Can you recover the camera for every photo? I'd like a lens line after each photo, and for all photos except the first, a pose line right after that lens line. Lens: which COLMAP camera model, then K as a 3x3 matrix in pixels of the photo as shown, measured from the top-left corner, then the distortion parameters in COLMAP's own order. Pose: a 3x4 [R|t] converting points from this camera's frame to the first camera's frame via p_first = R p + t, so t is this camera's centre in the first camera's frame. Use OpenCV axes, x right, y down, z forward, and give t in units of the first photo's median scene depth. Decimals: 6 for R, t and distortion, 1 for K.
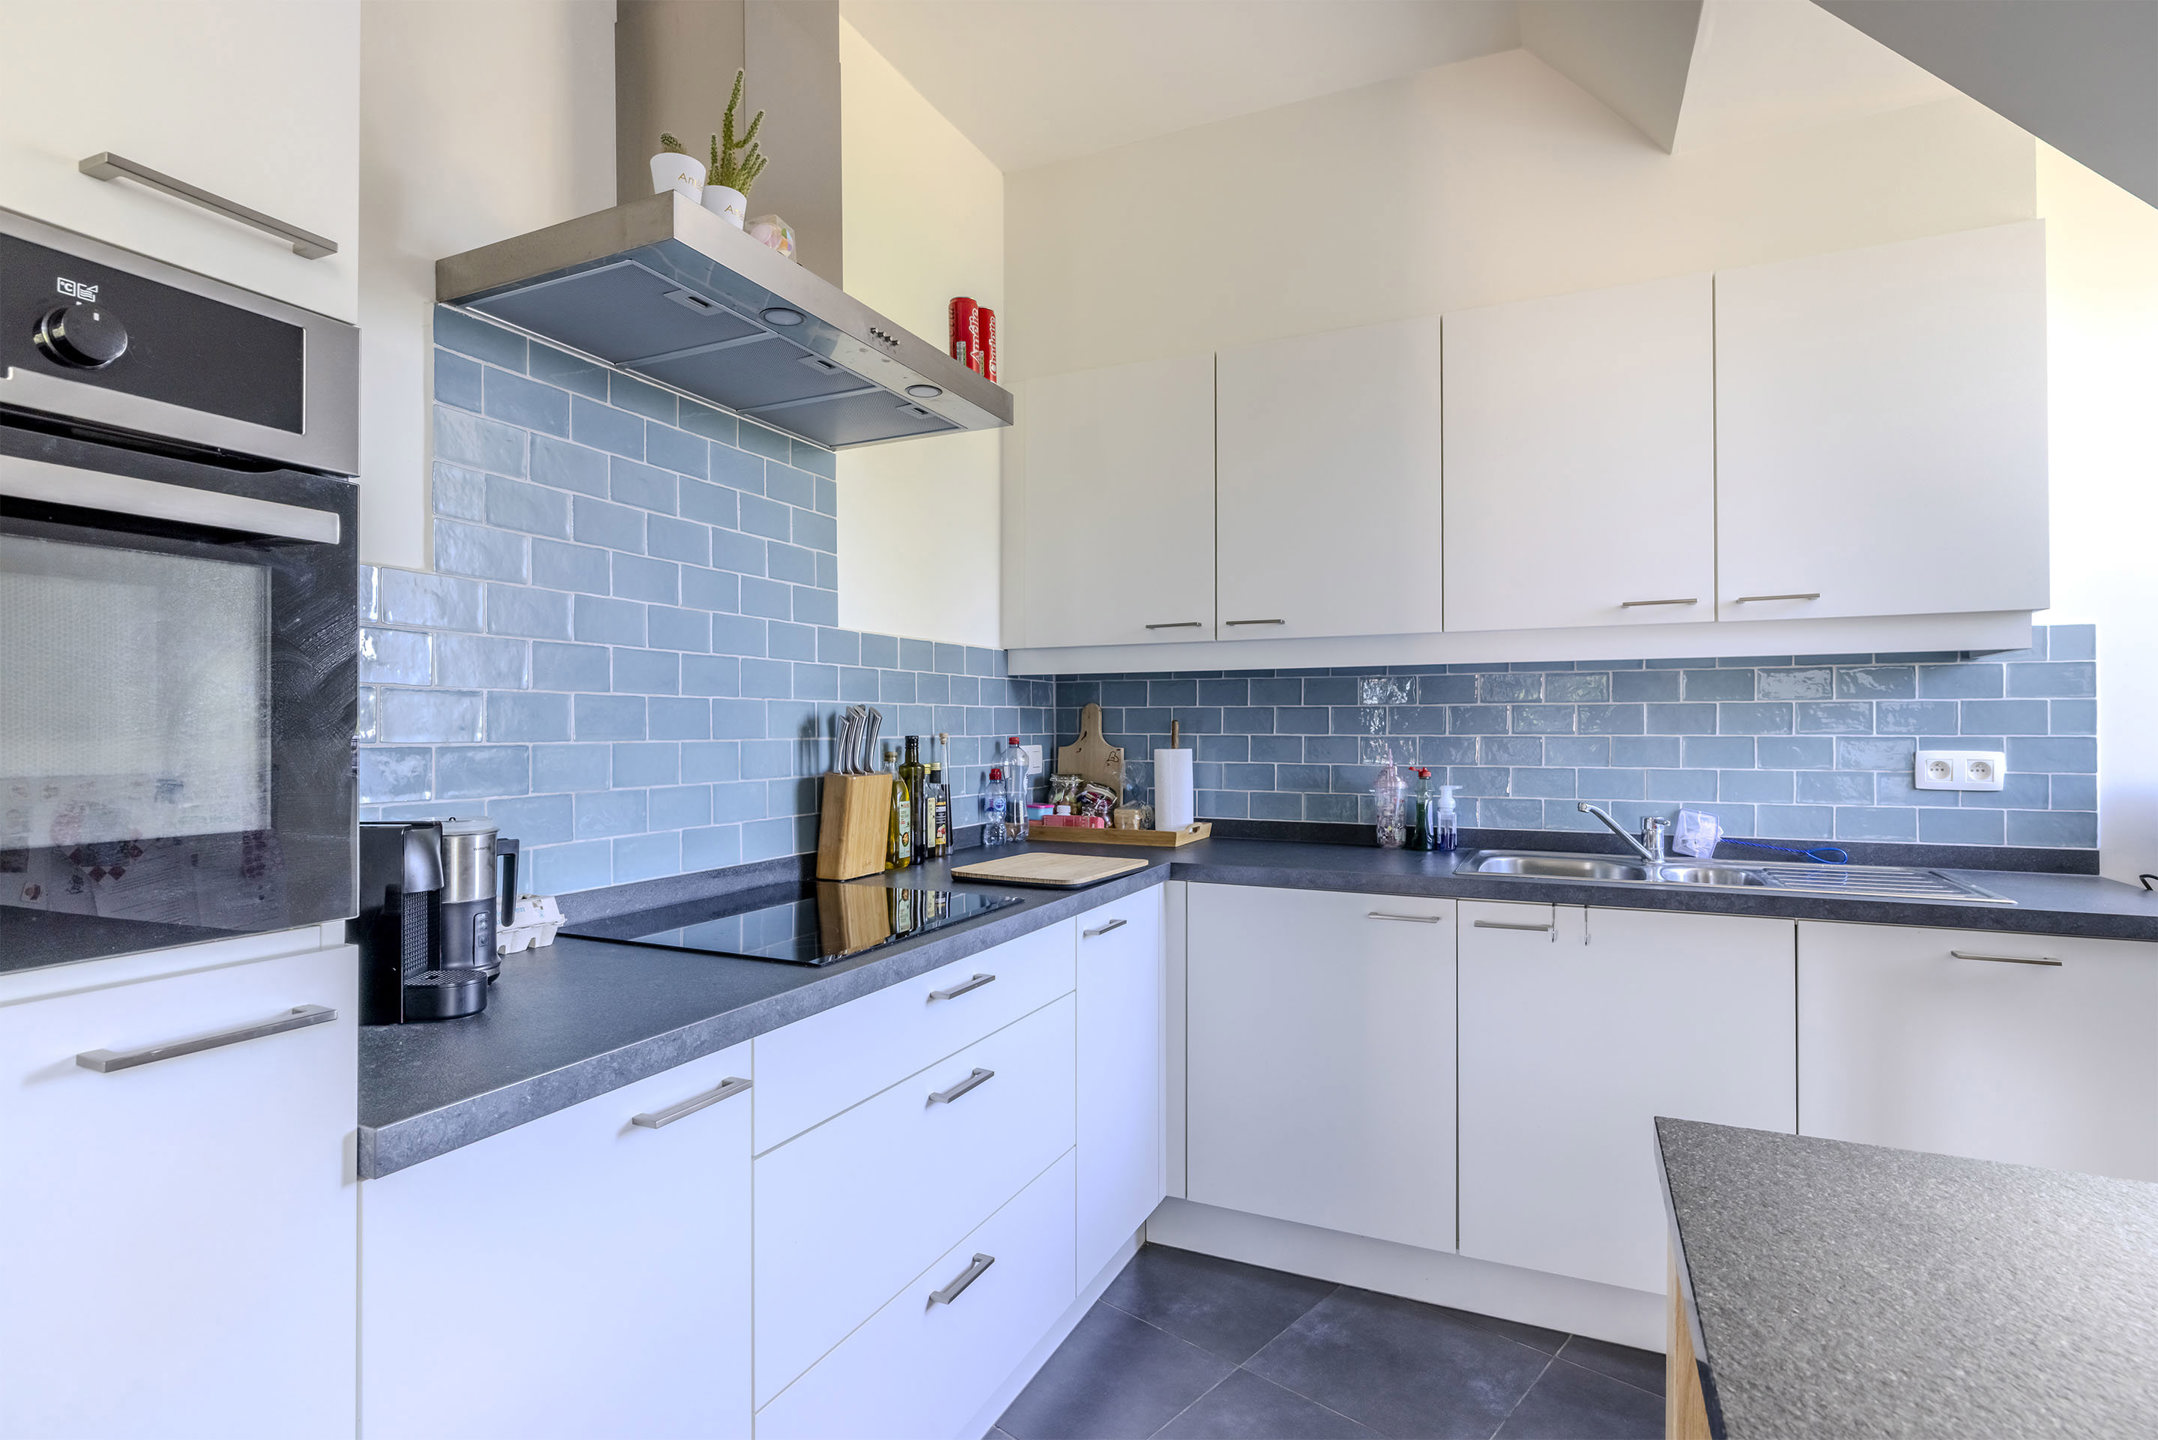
lens RADIAL K [[1031.8, 0, 1079.0], [0, 1031.8, 720.0], [0, 0, 1]] dist [-0.007279, 0.001042]
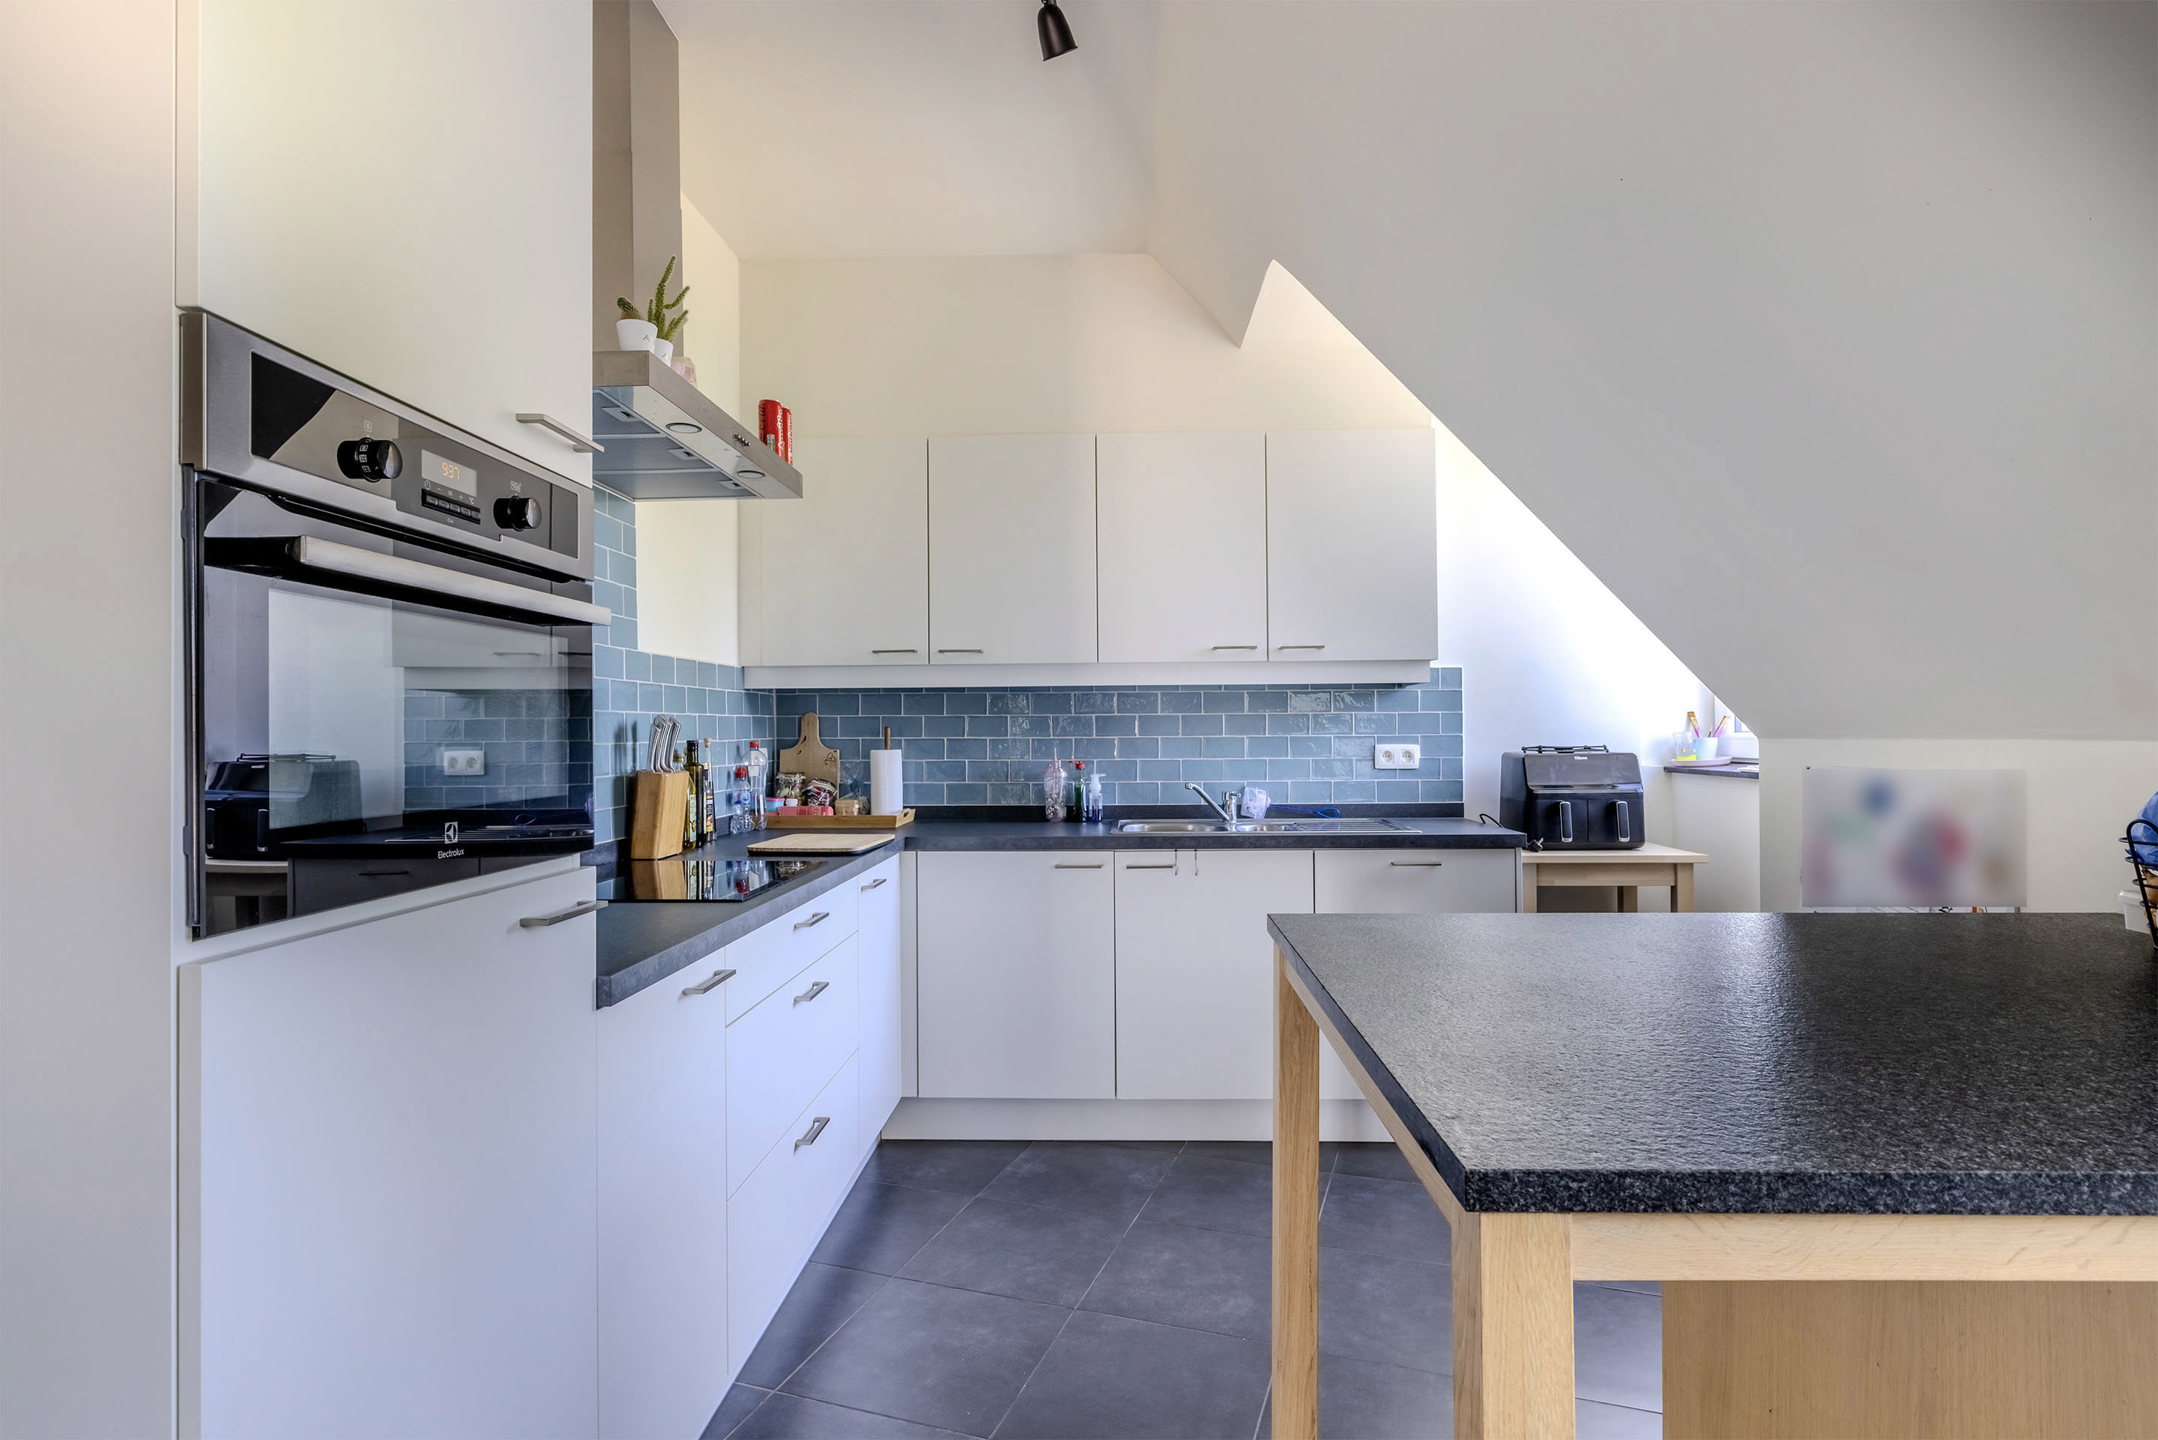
lens RADIAL K [[1031.8, 0, 1079.0], [0, 1031.8, 720.0], [0, 0, 1]] dist [-0.007279, 0.001042]
pose [[0.922627, -0.000583, 0.385693, -0.210601], [0.002459, 0.999987, -0.004371, -0.002135], [-0.385685, 0.004981, 0.922617, -0.278417]]
